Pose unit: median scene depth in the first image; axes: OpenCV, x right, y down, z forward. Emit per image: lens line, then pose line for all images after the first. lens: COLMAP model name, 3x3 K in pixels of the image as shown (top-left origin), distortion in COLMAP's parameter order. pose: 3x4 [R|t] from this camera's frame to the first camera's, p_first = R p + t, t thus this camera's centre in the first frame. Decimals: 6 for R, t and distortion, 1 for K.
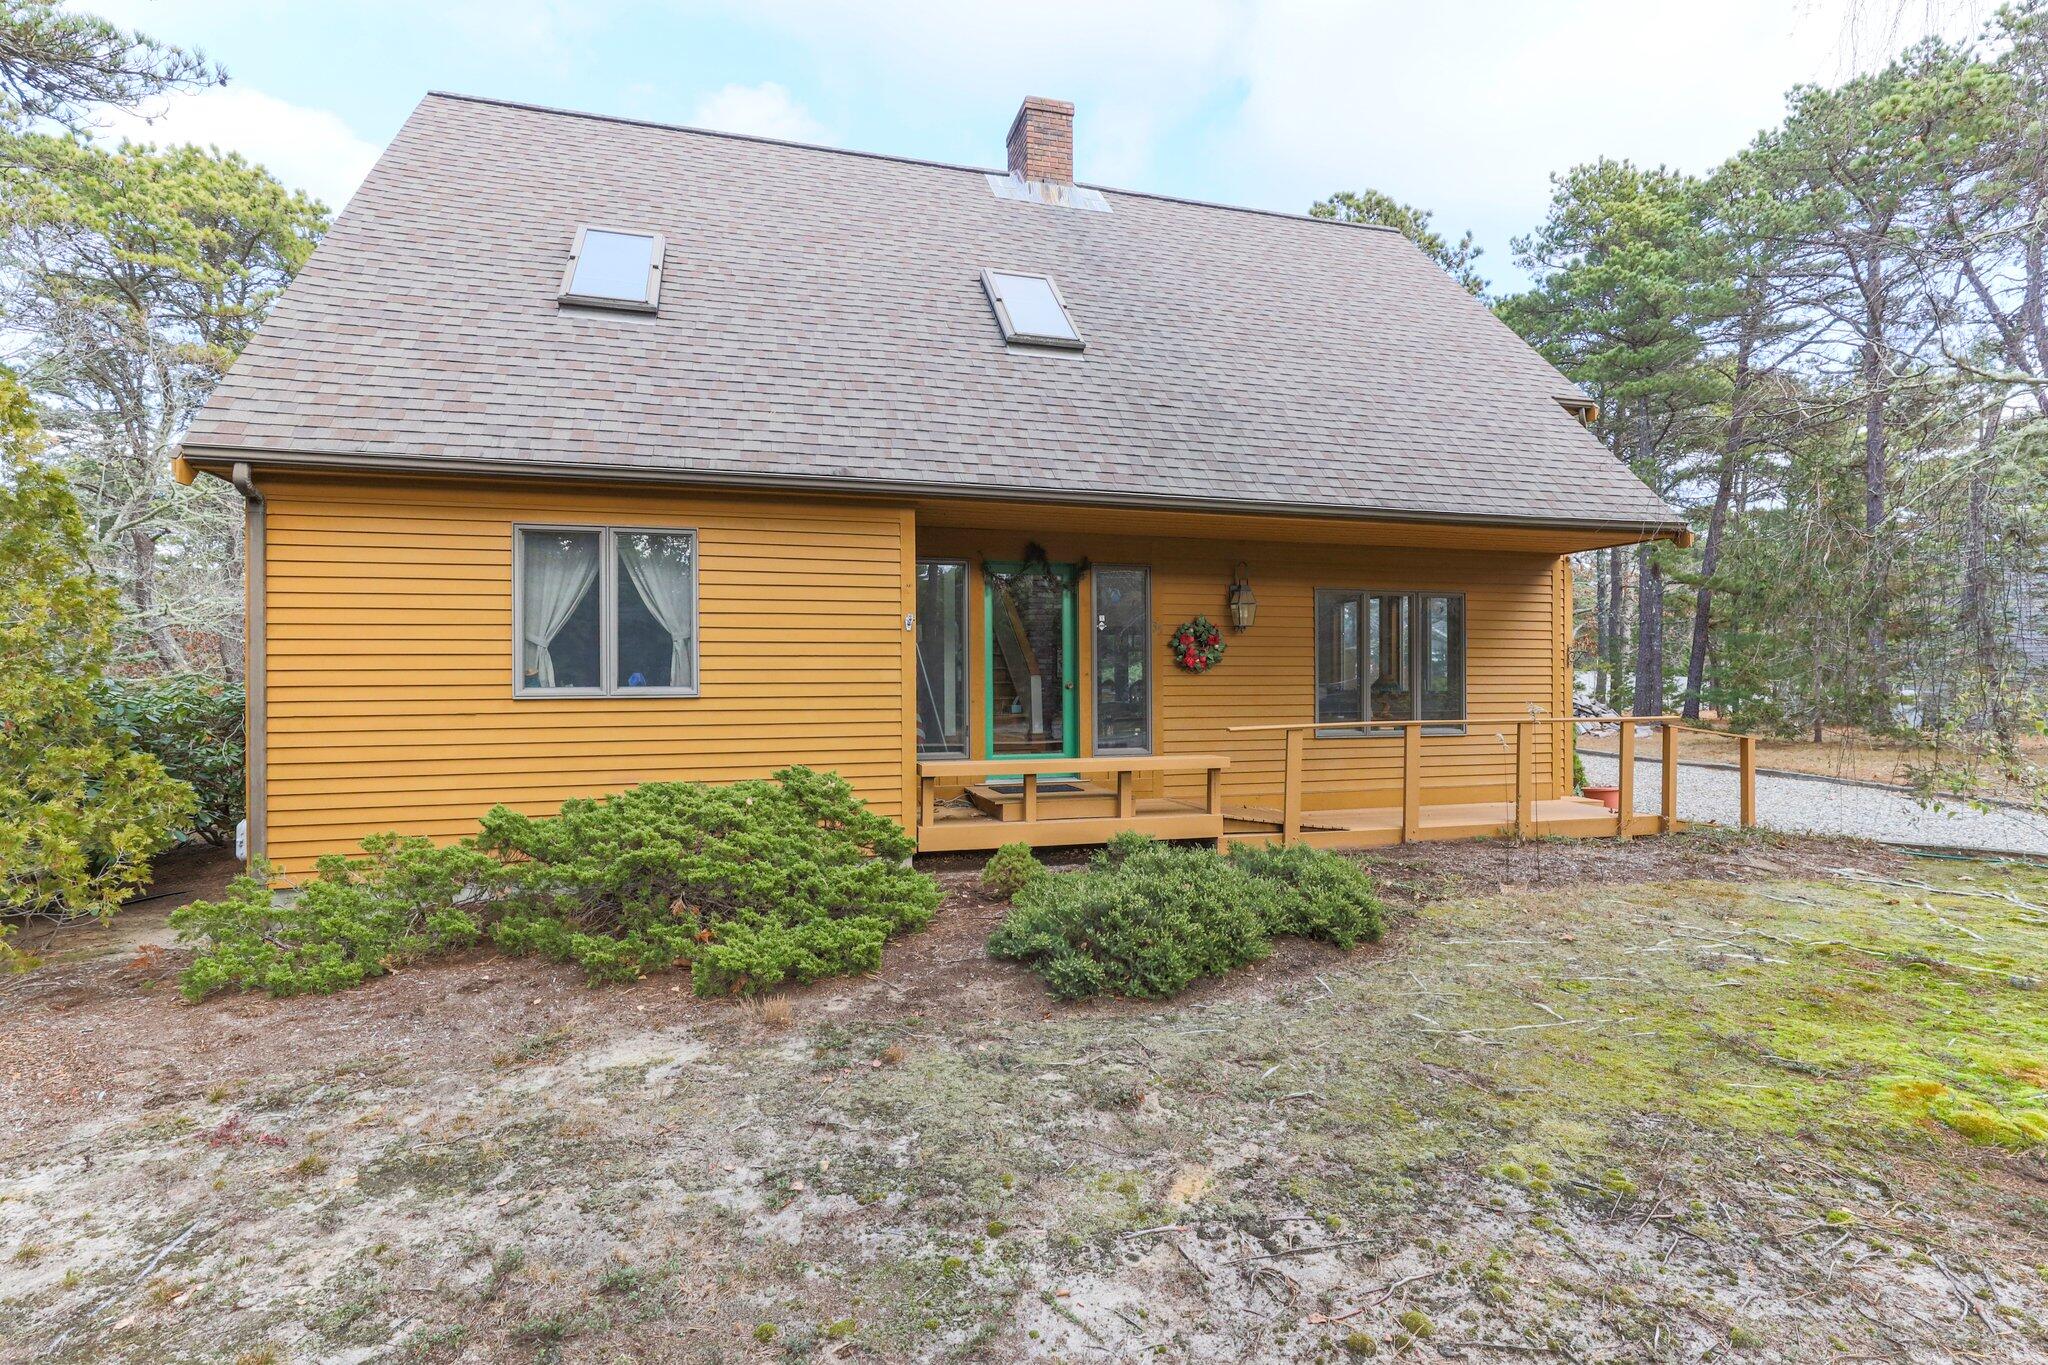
lens RADIAL K [[1053.1, 0, 1024.0], [0, 1053.1, 682.5], [0, 0, 1]] dist [-0.000407, 0.000000]
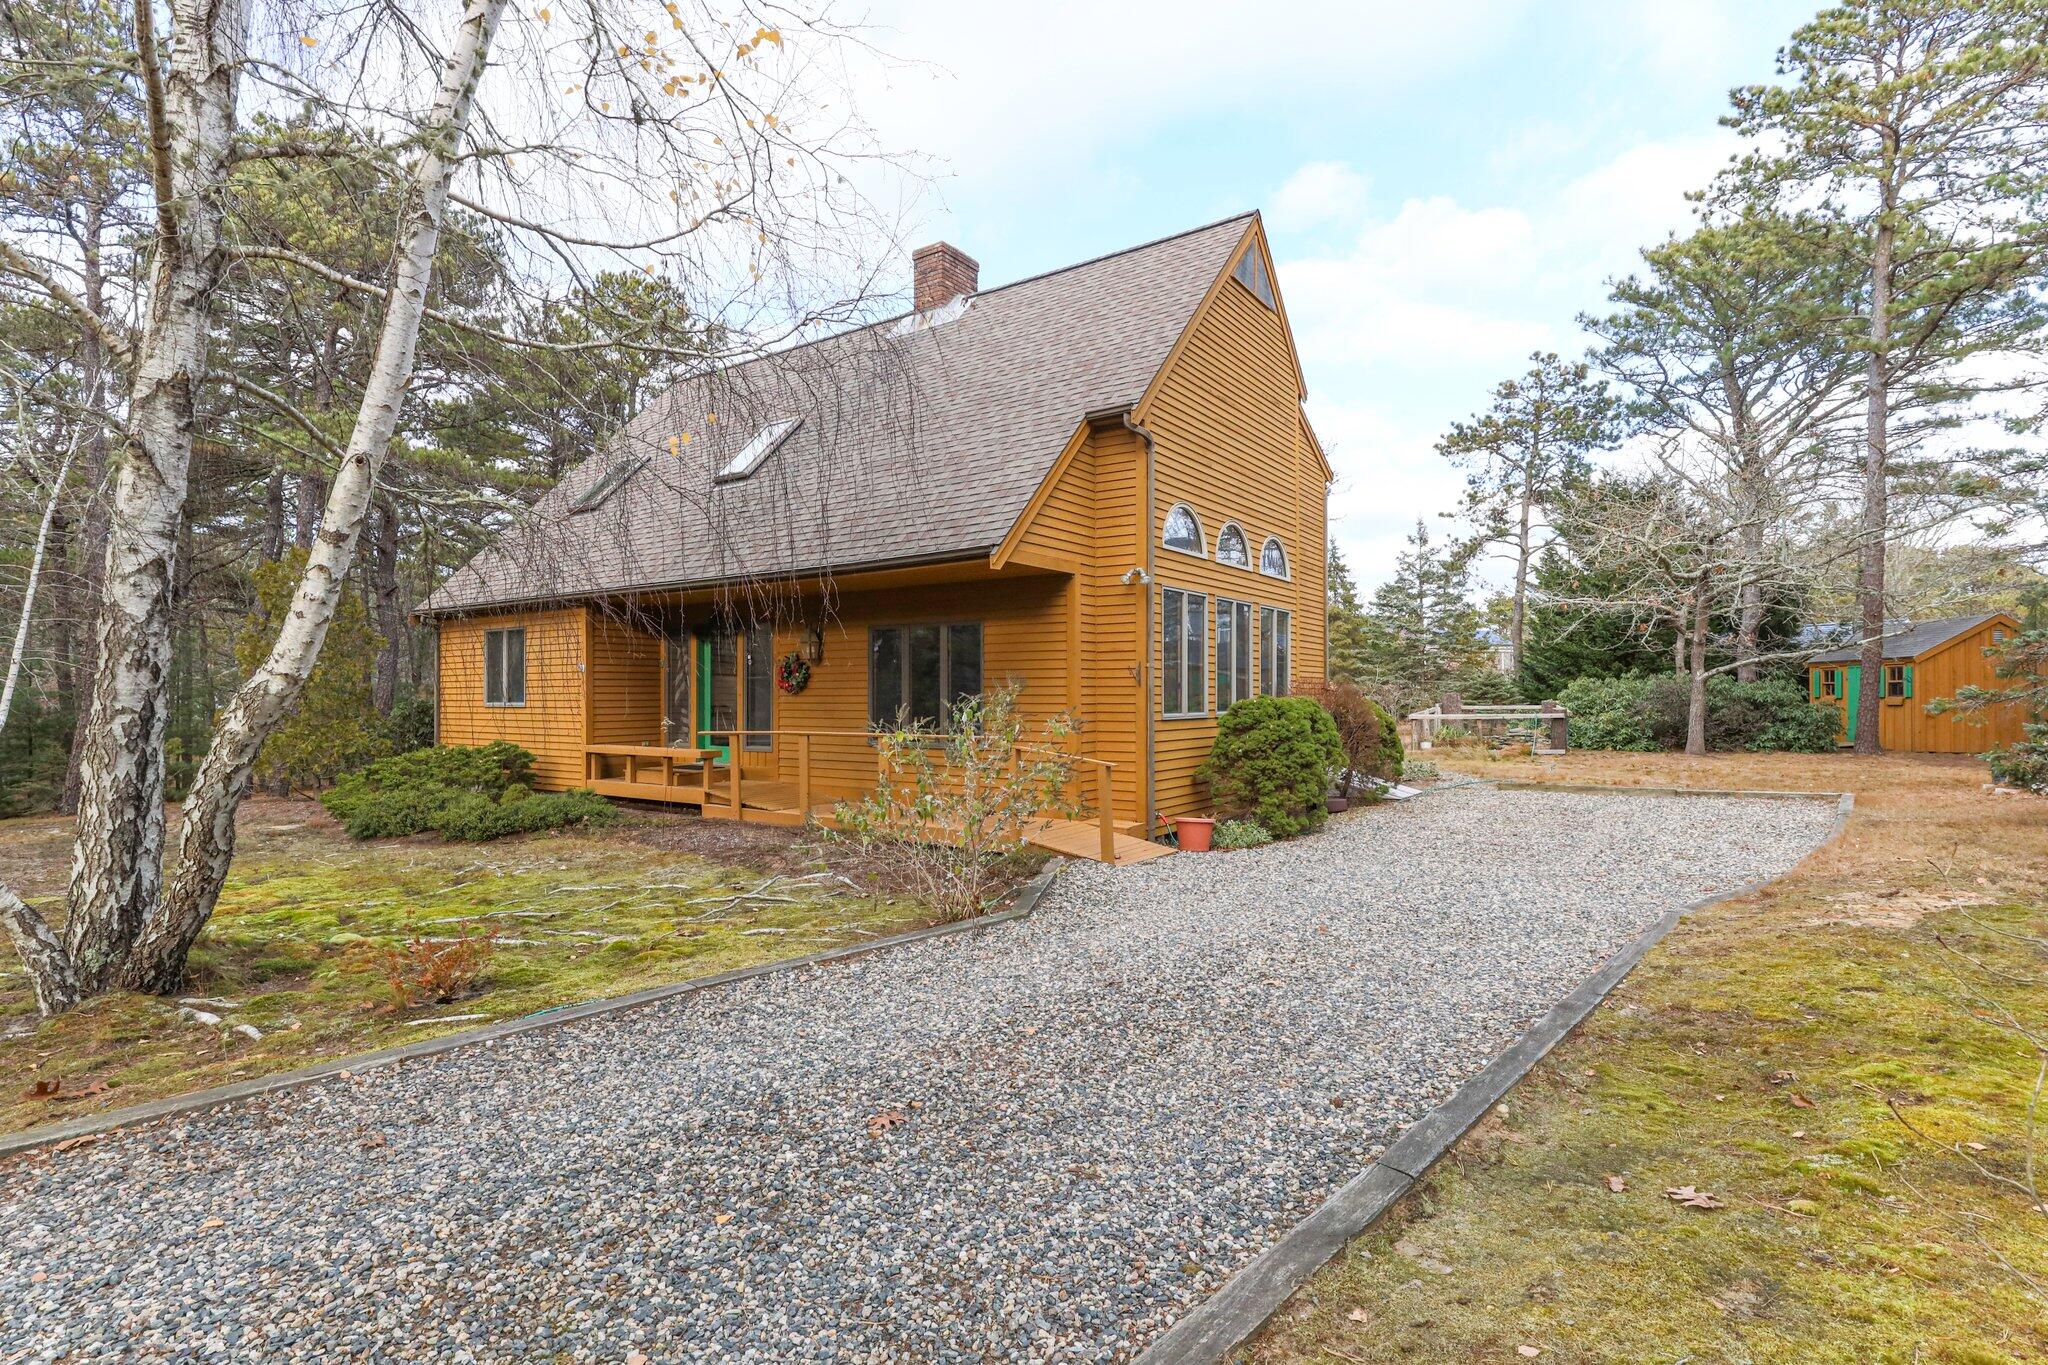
lens RADIAL K [[1053.1, 0, 1024.0], [0, 1053.1, 682.5], [0, 0, 1]] dist [-0.000407, 0.000000]
pose [[0.602478, -0.006041, -0.798113, 1.455676], [-0.000755, 0.999967, -0.008139, -0.013184], [0.798135, 0.005506, 0.602453, 0.406684]]
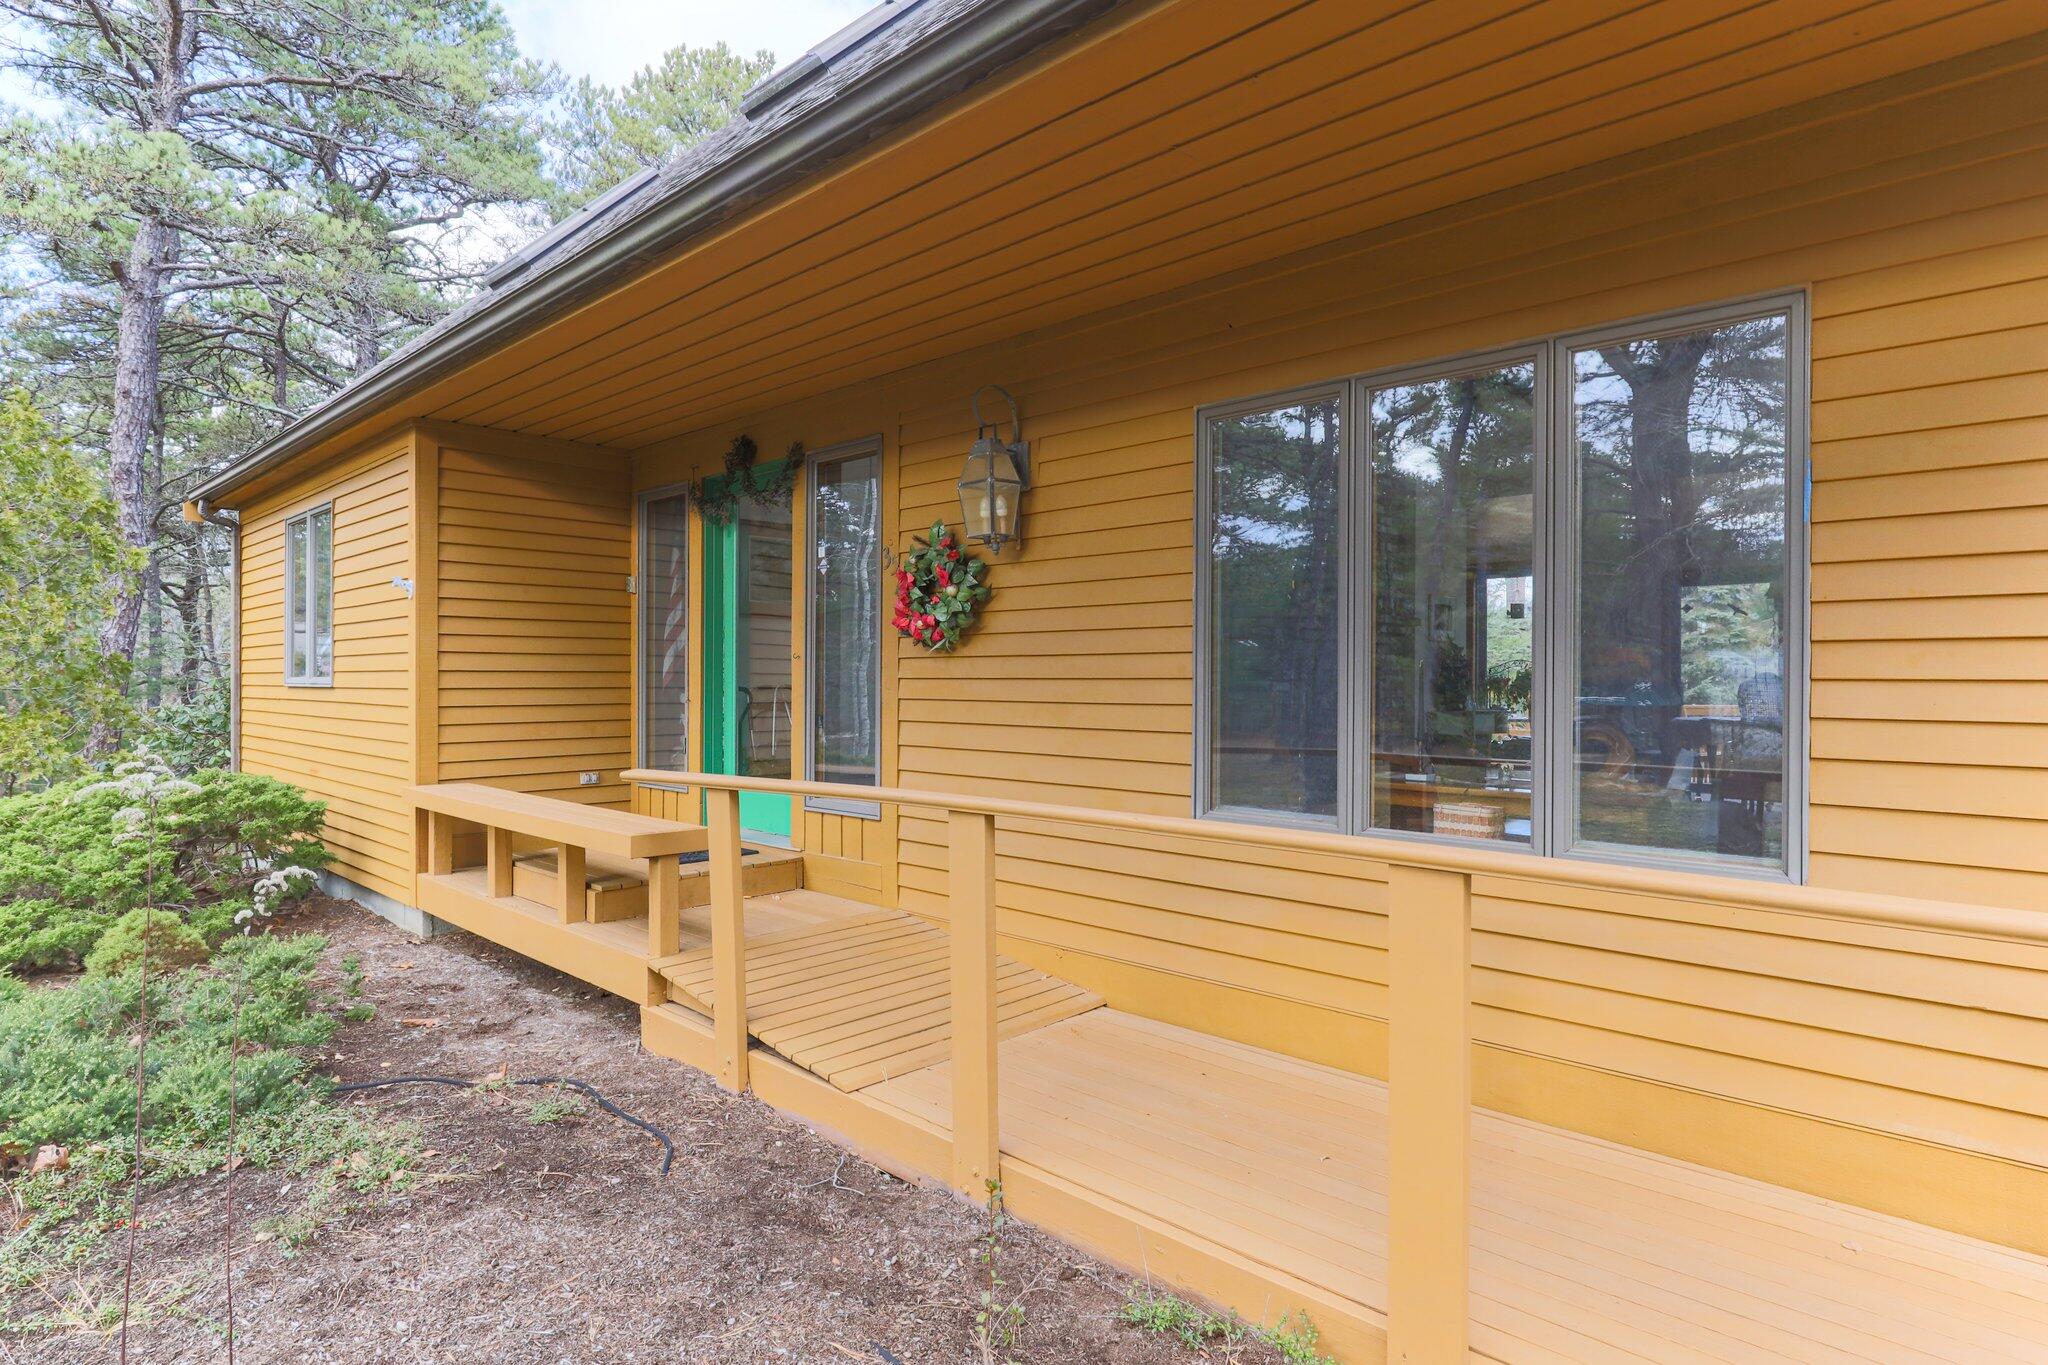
lens RADIAL K [[1107.1, 0, 1024.0], [0, 1107.1, 682.5], [0, 0, 1]] dist [0.000135, -0.000005]
pose [[0.479528, 0.002651, -0.877523, 0.600439], [-0.007896, 0.999968, -0.001294, 0.005133], [0.877491, 0.007549, 0.479534, 0.803961]]
